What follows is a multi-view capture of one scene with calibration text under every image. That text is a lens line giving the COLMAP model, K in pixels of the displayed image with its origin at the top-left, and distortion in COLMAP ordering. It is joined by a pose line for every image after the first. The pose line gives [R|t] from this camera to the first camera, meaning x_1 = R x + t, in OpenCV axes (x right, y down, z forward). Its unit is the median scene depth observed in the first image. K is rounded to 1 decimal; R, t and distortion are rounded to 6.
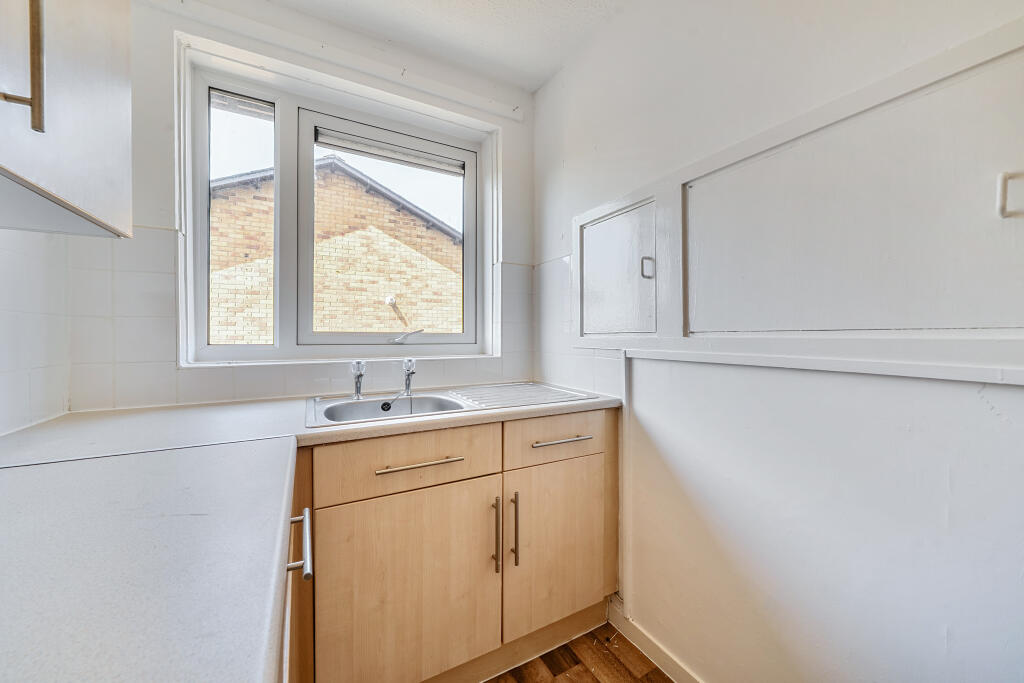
lens RADIAL K [[349.7, 0, 510.8], [0, 349.7, 339.6], [0, 0, 1]] dist [-0.006219, -0.000209]
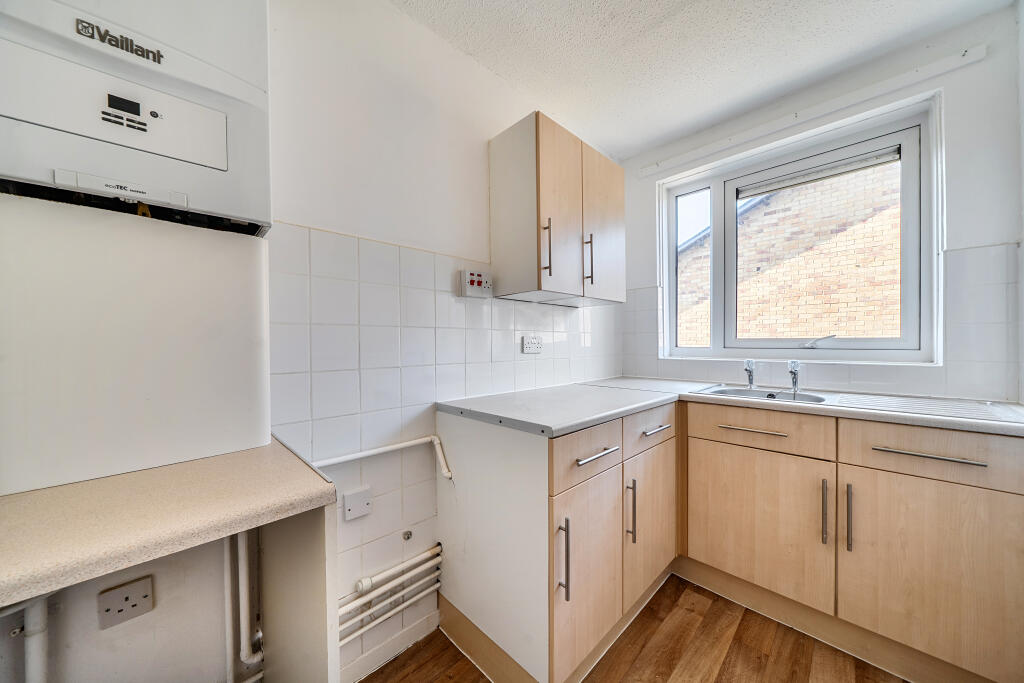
lens RADIAL K [[349.7, 0, 510.8], [0, 349.7, 339.6], [0, 0, 1]] dist [-0.006219, -0.000209]
pose [[0.250813, -0.008986, -0.967994, 0.503505], [-0.004637, 0.999934, -0.010484, 0.000656], [0.968024, 0.007119, 0.250755, -0.188561]]
